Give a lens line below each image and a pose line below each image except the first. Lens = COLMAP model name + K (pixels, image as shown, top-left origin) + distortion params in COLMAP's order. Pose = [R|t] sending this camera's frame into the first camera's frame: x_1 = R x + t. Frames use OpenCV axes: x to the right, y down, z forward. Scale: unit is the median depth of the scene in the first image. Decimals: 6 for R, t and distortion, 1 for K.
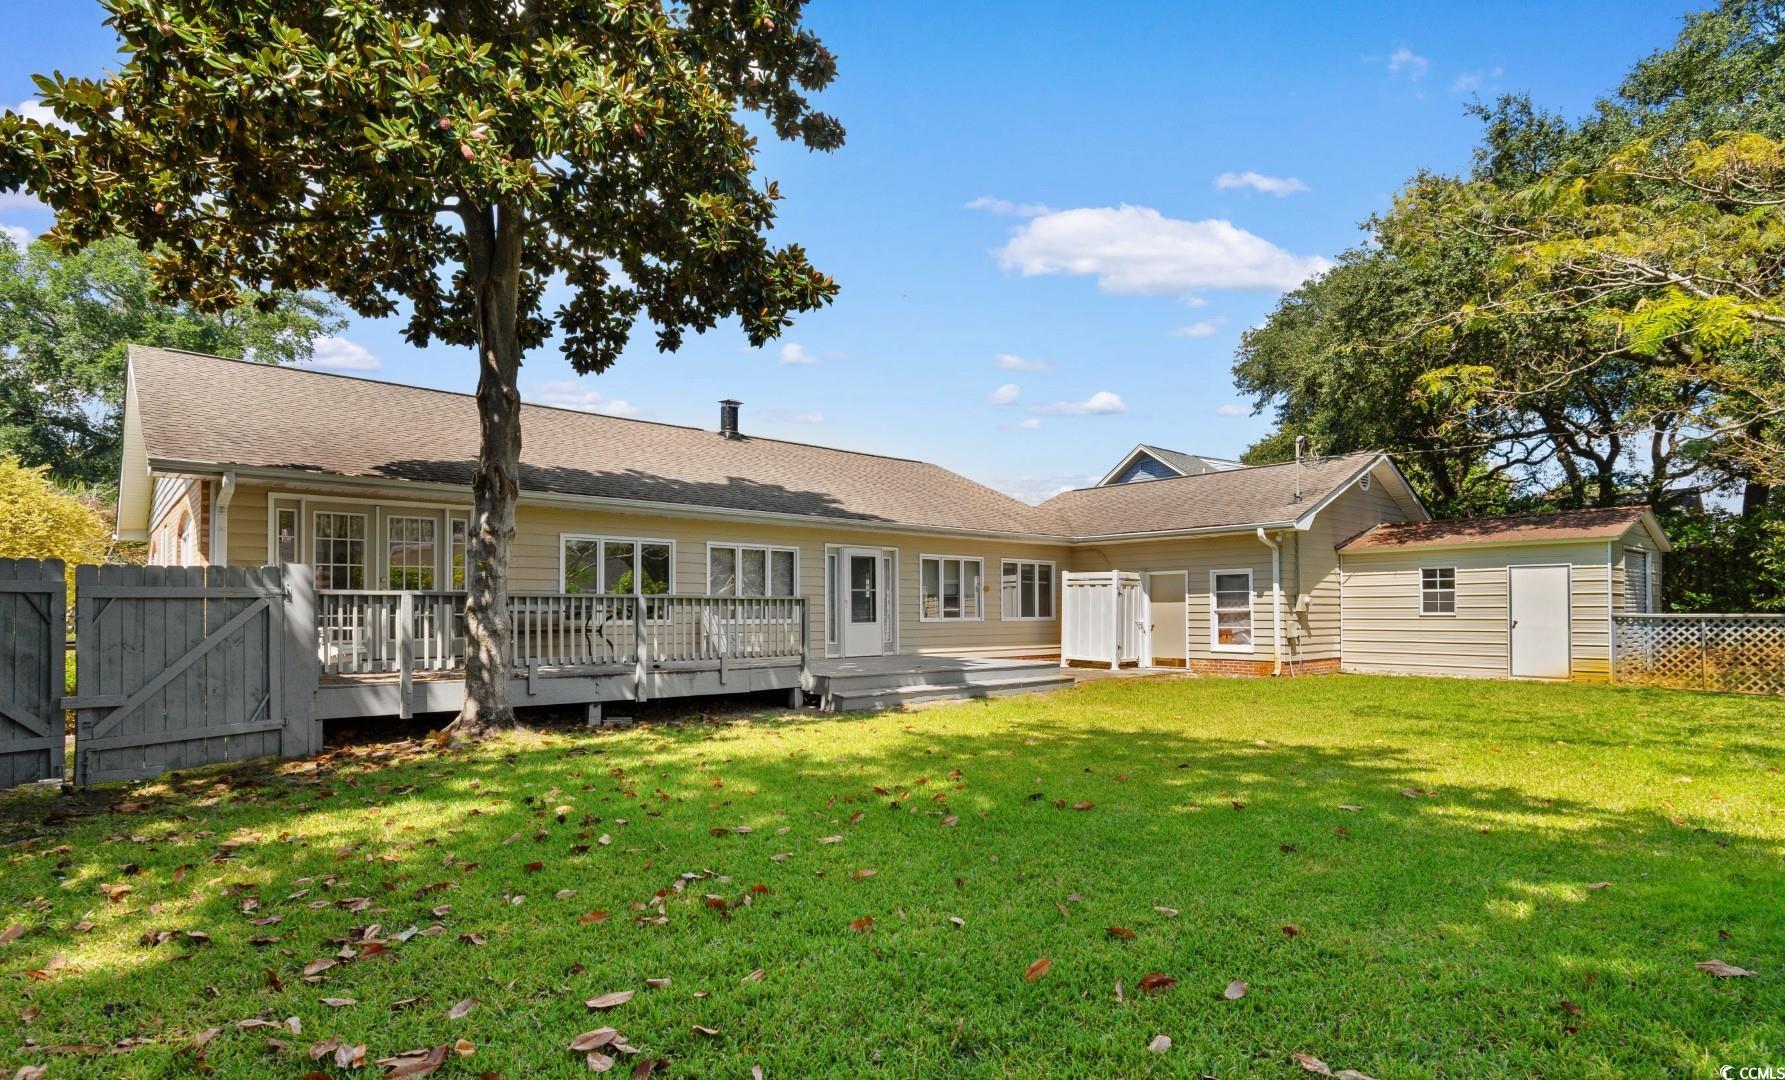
lens RADIAL K [[908.7, 0, 891.9], [0, 908.7, 612.4], [0, 0, 1]] dist [-0.000059, 0.000127]
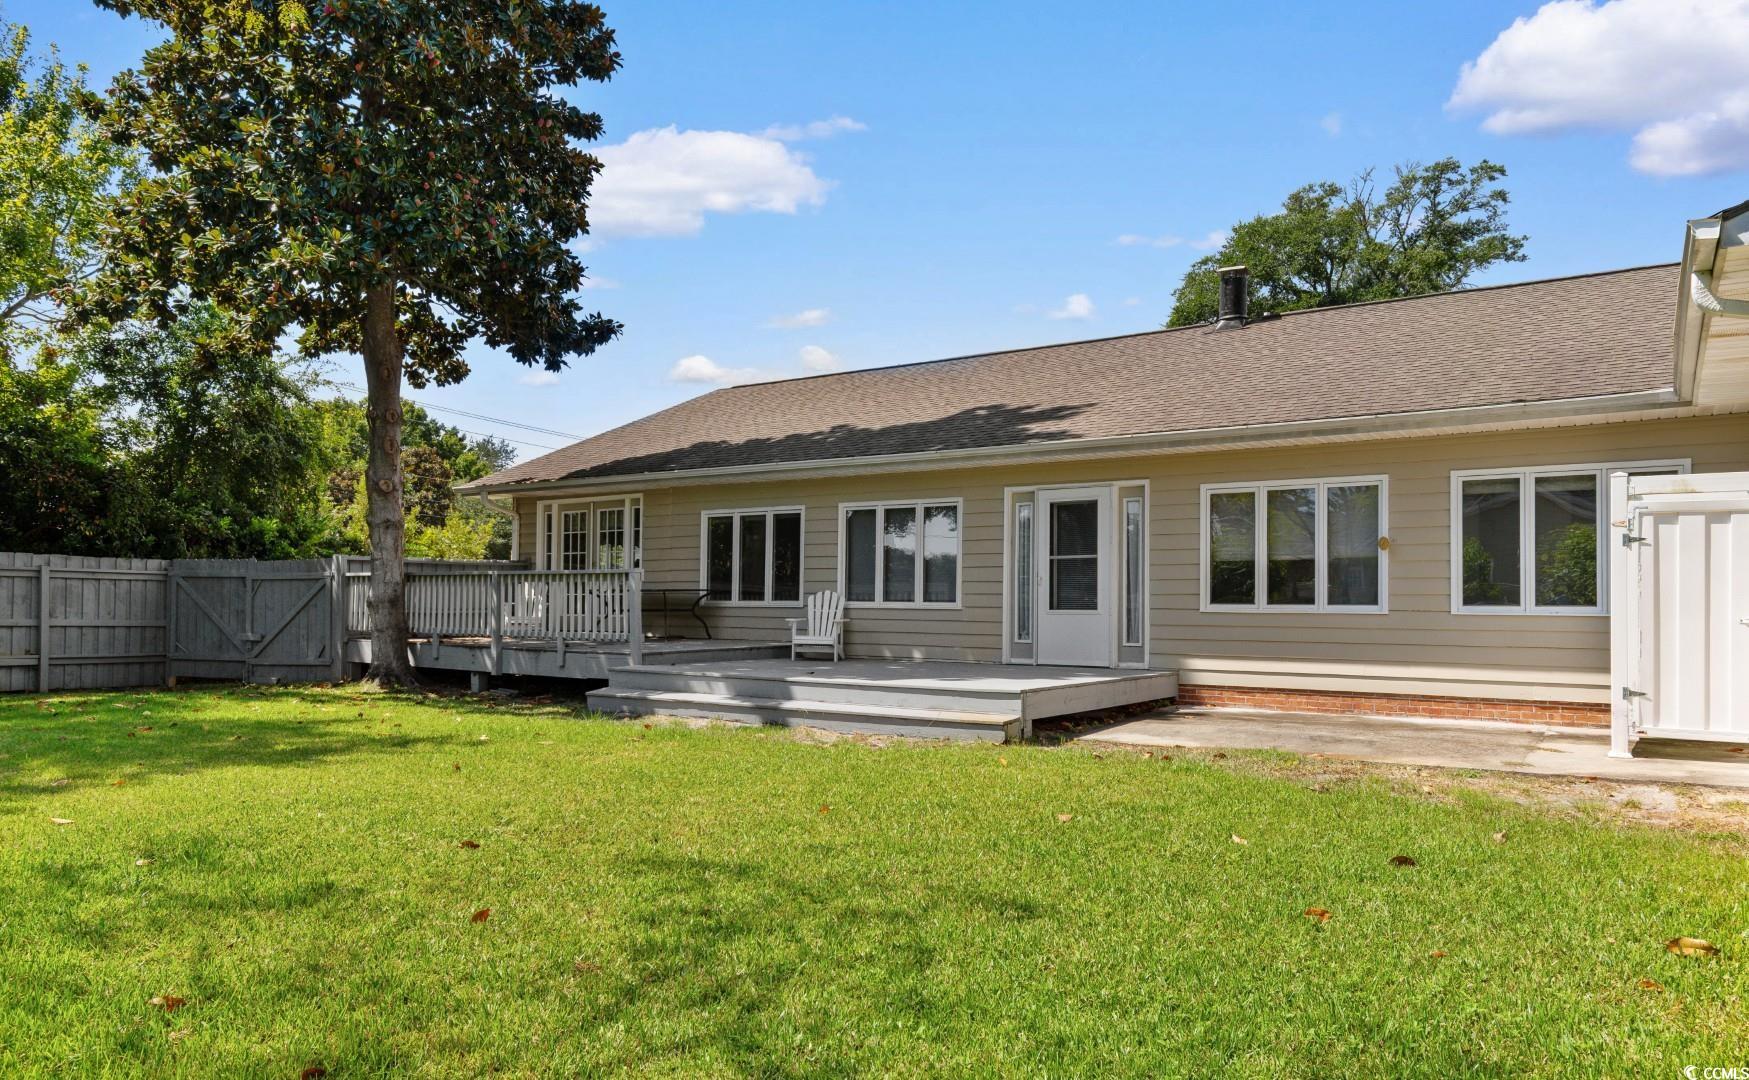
lens RADIAL K [[1152.6, 0, 874.6], [0, 1152.6, 583.8], [0, 0, 1]] dist [0.003031, 0.001533]
pose [[0.244339, -0.012840, -0.969605, 0.659920], [-0.009713, 0.999830, -0.015688, 0.006702], [0.969641, 0.013251, 0.244173, 0.656594]]
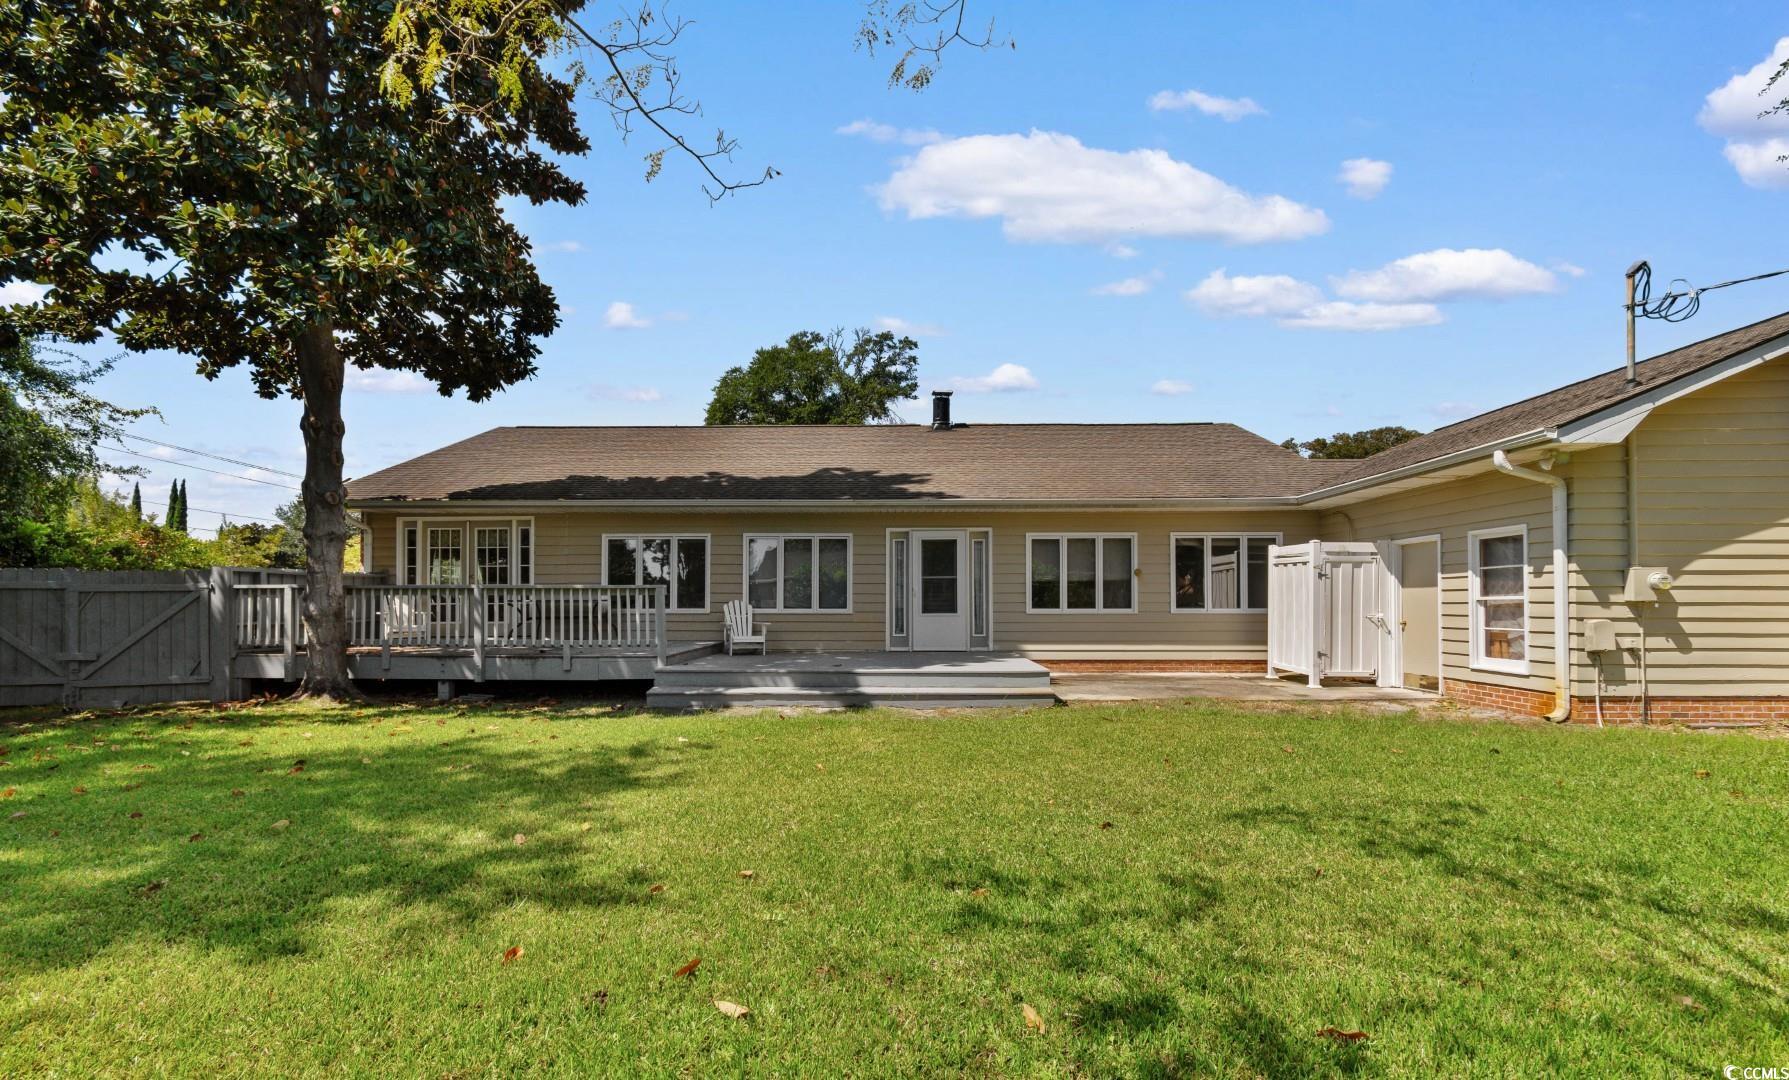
lens RADIAL K [[788.7, 0, 893.7], [0, 788.7, 587.8], [0, 0, 1]] dist [0.003825, 0.000266]
pose [[0.732996, -0.010765, -0.680148, 0.450318], [-0.001750, 0.999842, -0.017711, -0.000205], [0.680231, 0.014172, 0.732861, 0.381352]]
